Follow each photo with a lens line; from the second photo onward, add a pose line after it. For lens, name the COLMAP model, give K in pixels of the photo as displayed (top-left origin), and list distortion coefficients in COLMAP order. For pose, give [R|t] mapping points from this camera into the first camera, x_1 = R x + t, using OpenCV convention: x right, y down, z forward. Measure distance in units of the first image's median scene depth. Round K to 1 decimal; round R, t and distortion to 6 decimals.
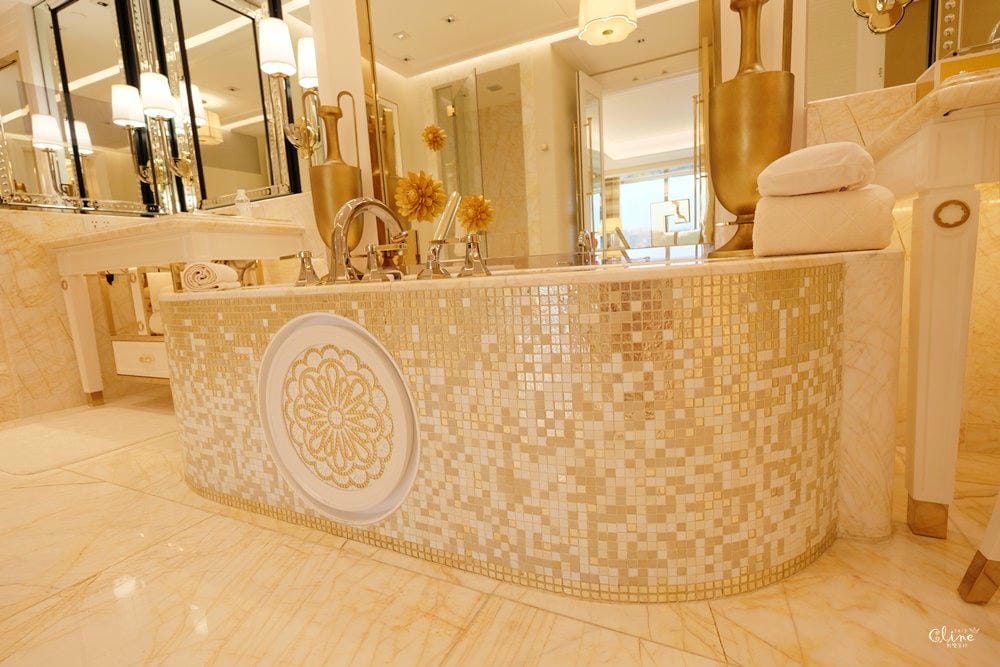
lens RADIAL K [[473.1, 0, 497.5], [0, 473.1, 327.2], [0, 0, 1]] dist [0.002933, -0.000499]
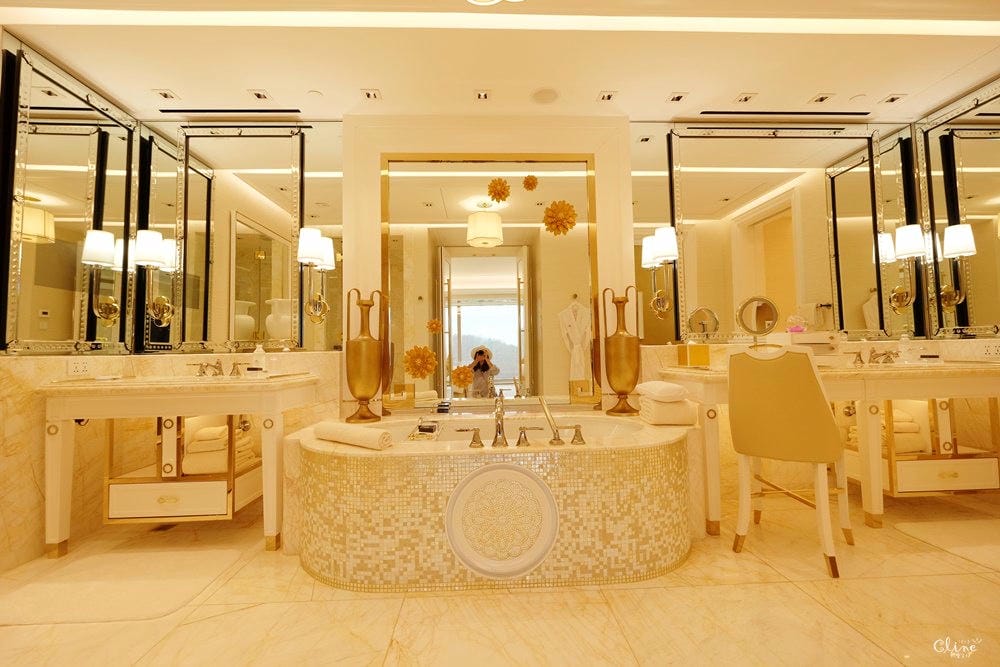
lens RADIAL K [[439.2, 0, 500.9], [0, 439.2, 326.4], [0, 0, 1]] dist [-0.002833, -0.000755]
pose [[0.872286, 0.074716, 0.483255, -1.504777], [0.025900, 0.979812, -0.198238, -0.260559], [-0.488310, 0.185436, 0.852741, -0.767695]]
